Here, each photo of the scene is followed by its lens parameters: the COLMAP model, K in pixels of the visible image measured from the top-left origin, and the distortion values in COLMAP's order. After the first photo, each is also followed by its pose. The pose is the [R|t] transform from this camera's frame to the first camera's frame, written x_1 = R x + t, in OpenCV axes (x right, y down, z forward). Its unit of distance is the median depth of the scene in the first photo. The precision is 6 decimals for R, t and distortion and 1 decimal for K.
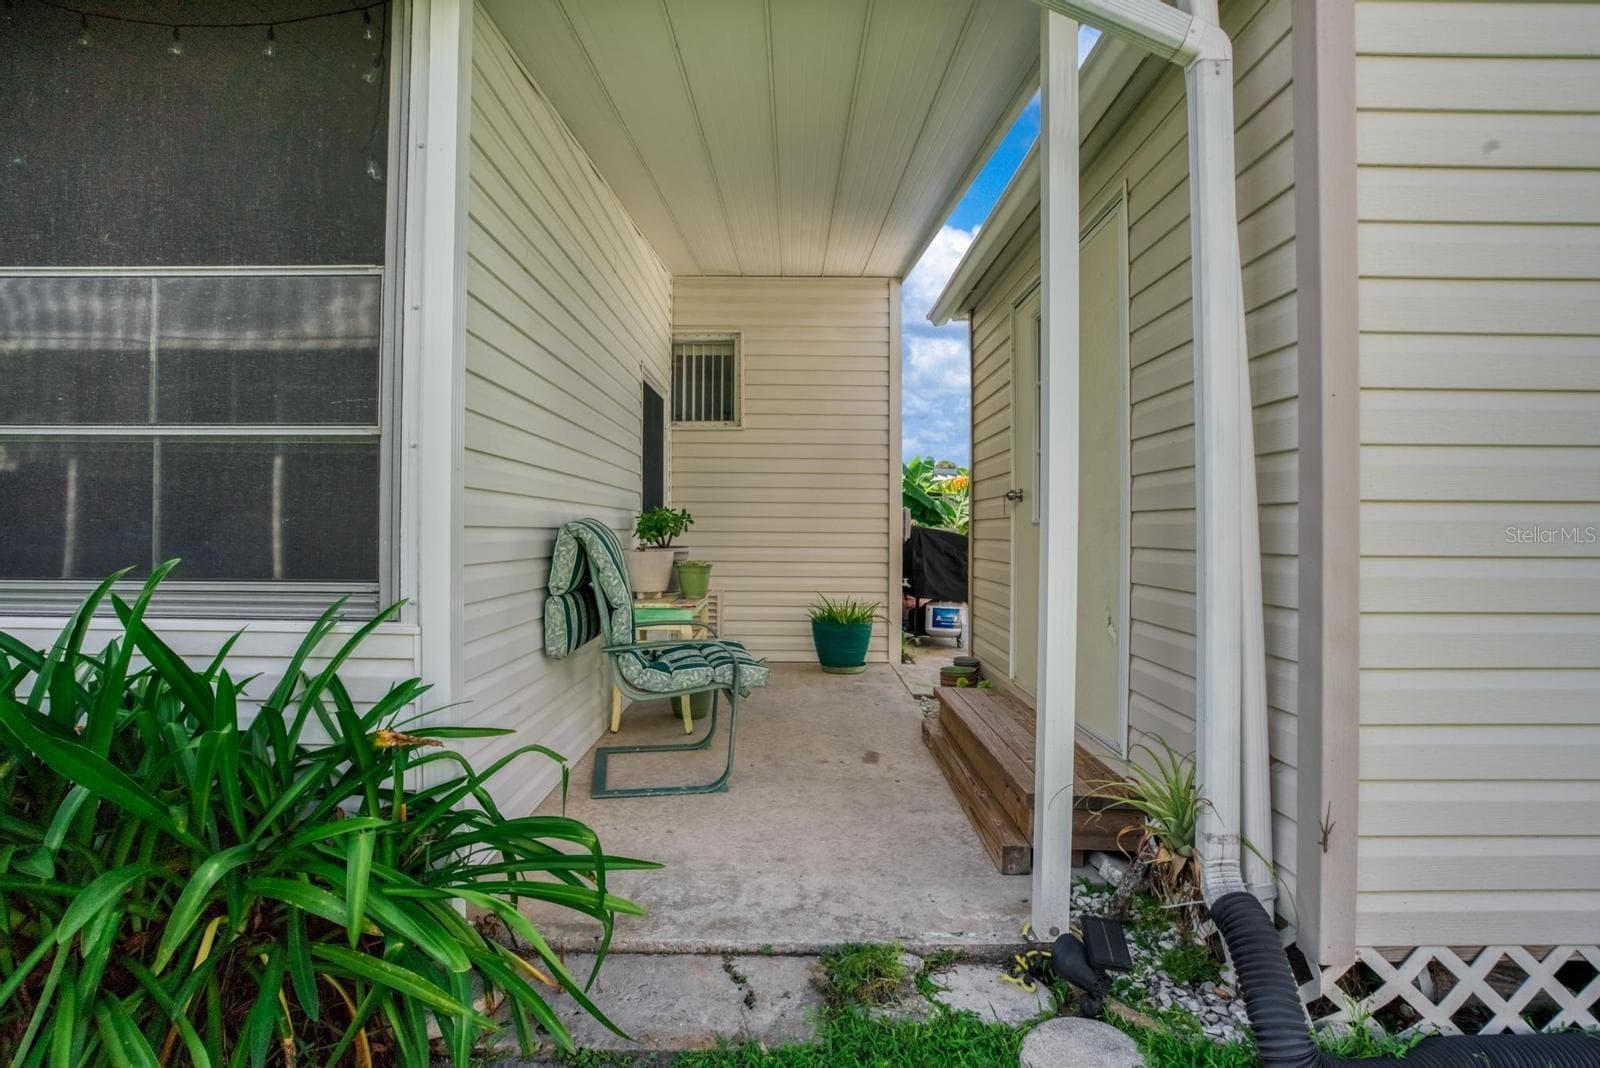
lens RADIAL K [[752.9, 0, 798.2], [0, 752.9, 532.4], [0, 0, 1]] dist [-0.001736, 0.000282]
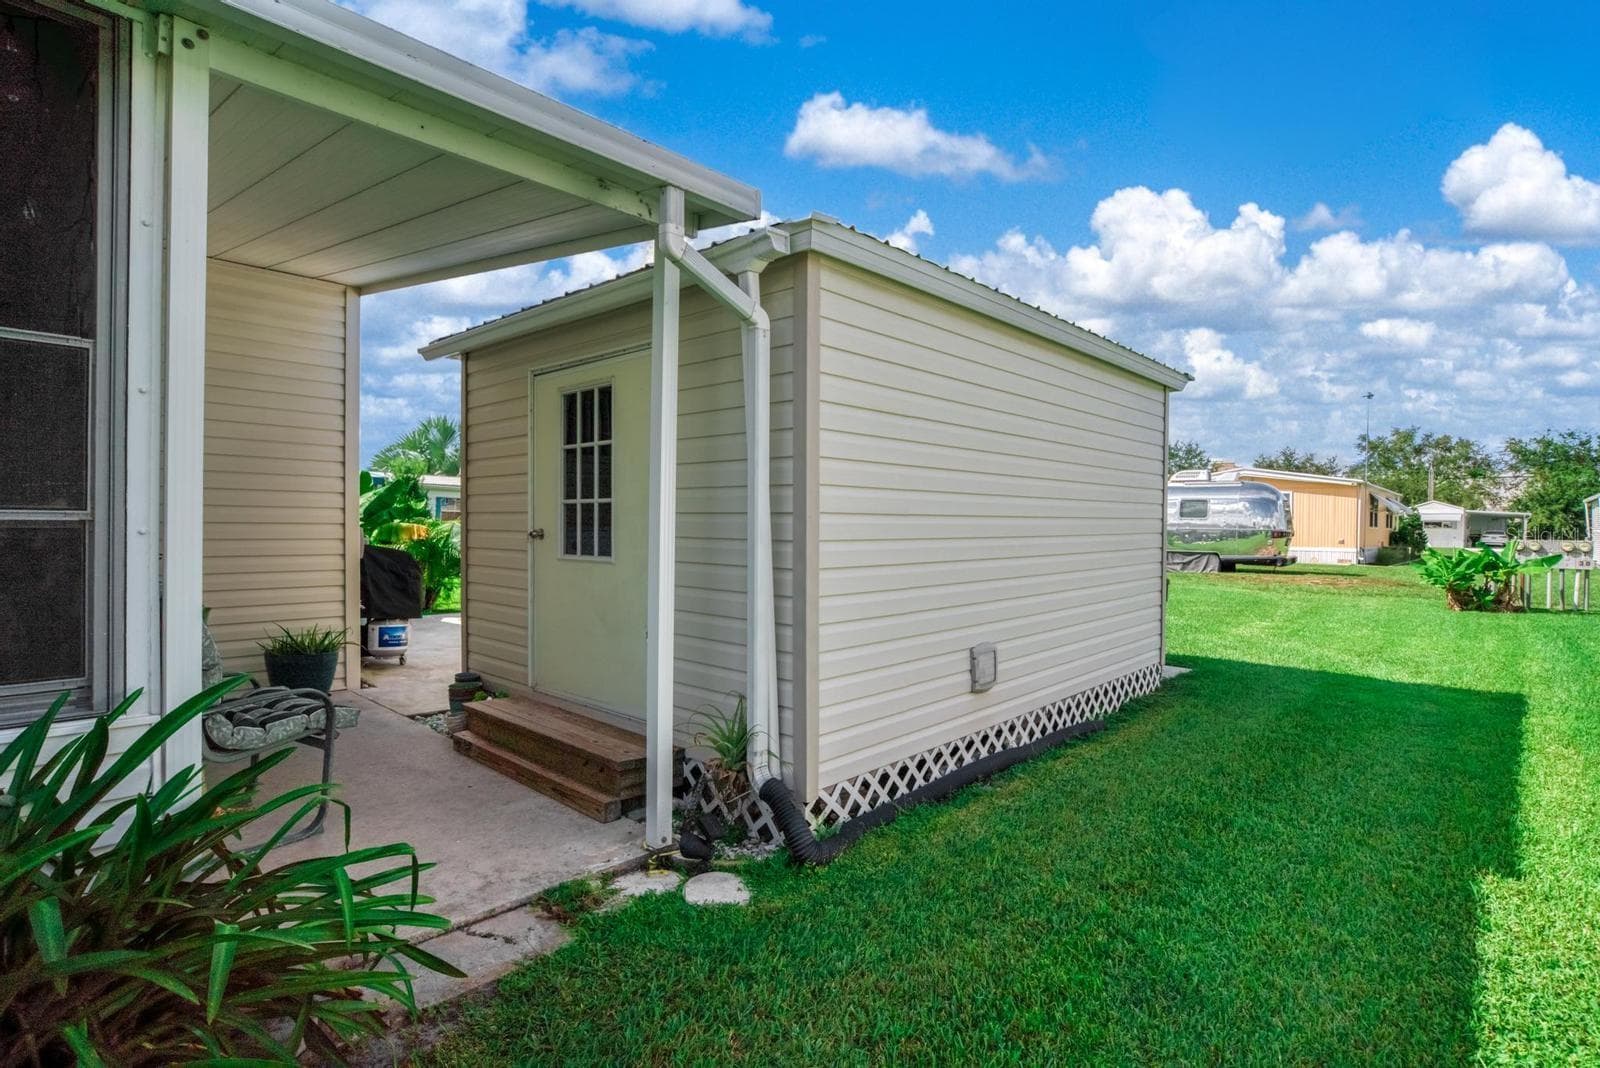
lens RADIAL K [[752.9, 0, 802.1], [0, 752.9, 542.7], [0, 0, 1]] dist [-0.001736, 0.000282]
pose [[0.693585, -0.004941, 0.720358, -0.644445], [-0.007650, 0.999870, 0.014224, -0.124233], [-0.720334, -0.015377, 0.693457, -0.314216]]
